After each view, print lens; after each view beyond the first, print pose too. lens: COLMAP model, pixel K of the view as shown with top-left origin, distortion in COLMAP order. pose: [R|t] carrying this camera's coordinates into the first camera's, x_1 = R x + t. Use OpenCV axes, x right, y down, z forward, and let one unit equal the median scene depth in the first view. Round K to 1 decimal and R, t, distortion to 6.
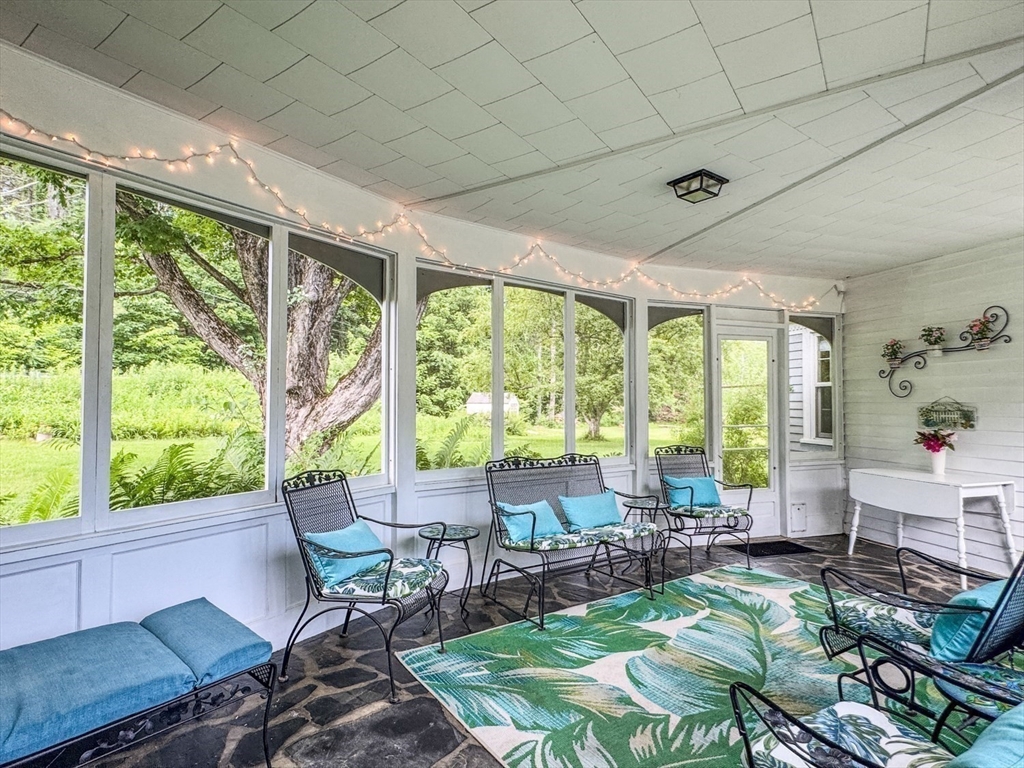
lens RADIAL K [[540.2, 0, 513.0], [0, 540.2, 387.8], [0, 0, 1]] dist [-0.002112, 0.000374]
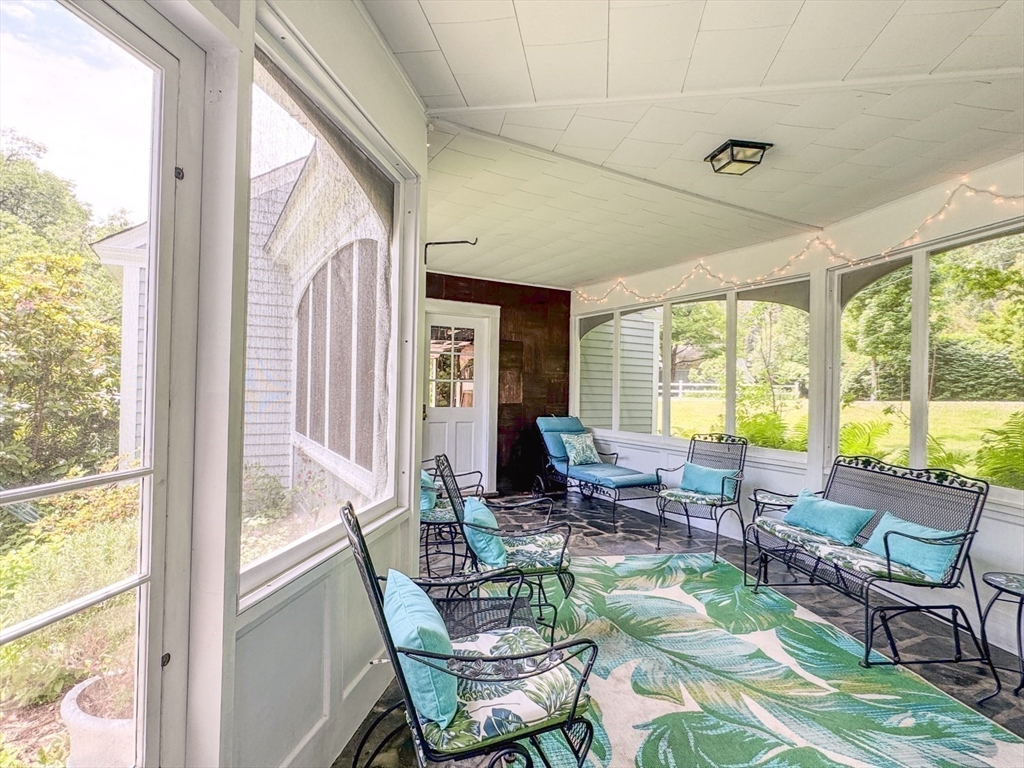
lens RADIAL K [[540.2, 0, 513.7], [0, 540.2, 386.4], [0, 0, 1]] dist [-0.002112, 0.000374]
pose [[-0.432724, -0.020623, -0.901291, 0.987782], [-0.005970, 0.999782, -0.020010, 0.028882], [0.901507, -0.003278, -0.432753, 0.780855]]
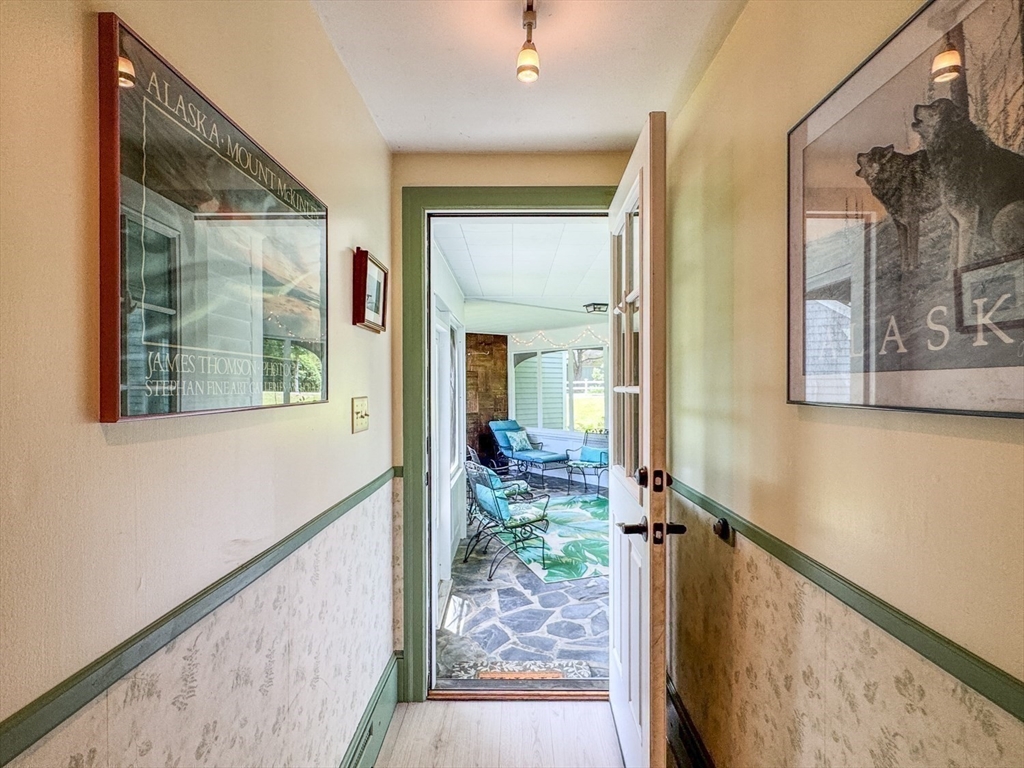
lens RADIAL K [[540.2, 0, 514.6], [0, 540.2, 385.0], [0, 0, 1]] dist [-0.002112, 0.000374]
pose [[-0.280780, -0.003147, -0.959767, 1.798446], [0.024493, 0.999645, -0.010443, -0.045823], [0.959460, -0.026440, -0.280603, 0.942287]]
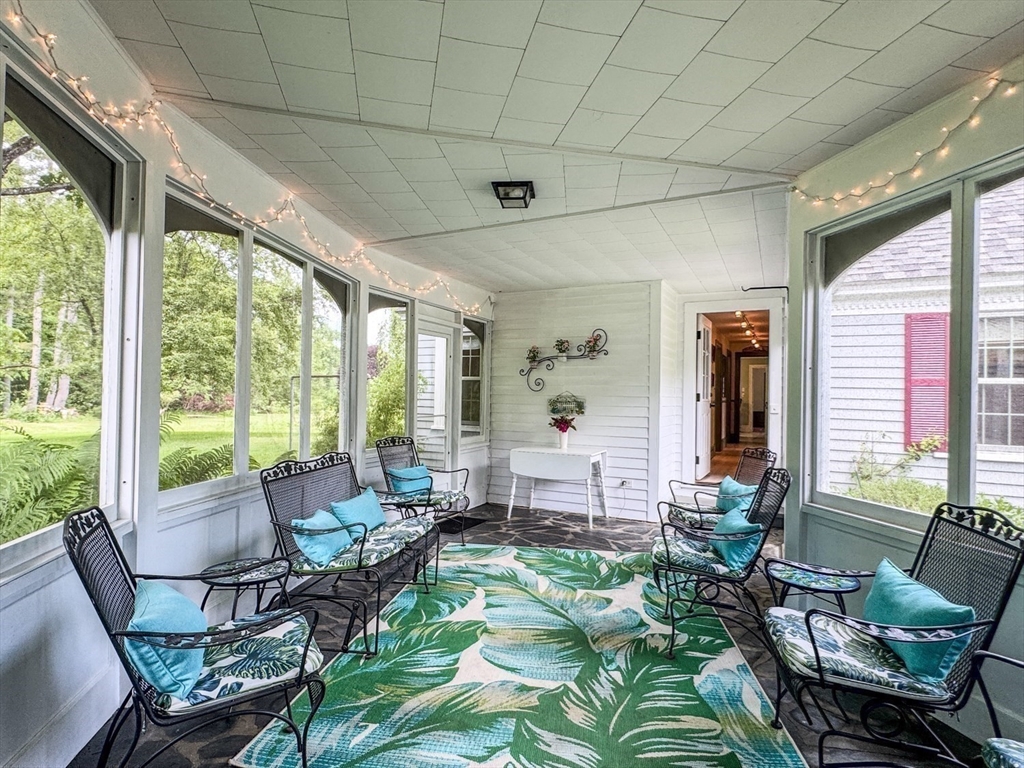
lens RADIAL K [[540.2, 0, 512.8], [0, 540.2, 387.2], [0, 0, 1]] dist [-0.002112, 0.000374]
pose [[0.677999, 0.017860, 0.734846, -0.326135], [-0.032959, 0.999438, 0.006118, 0.002503], [-0.734324, -0.028368, 0.678206, 0.195328]]
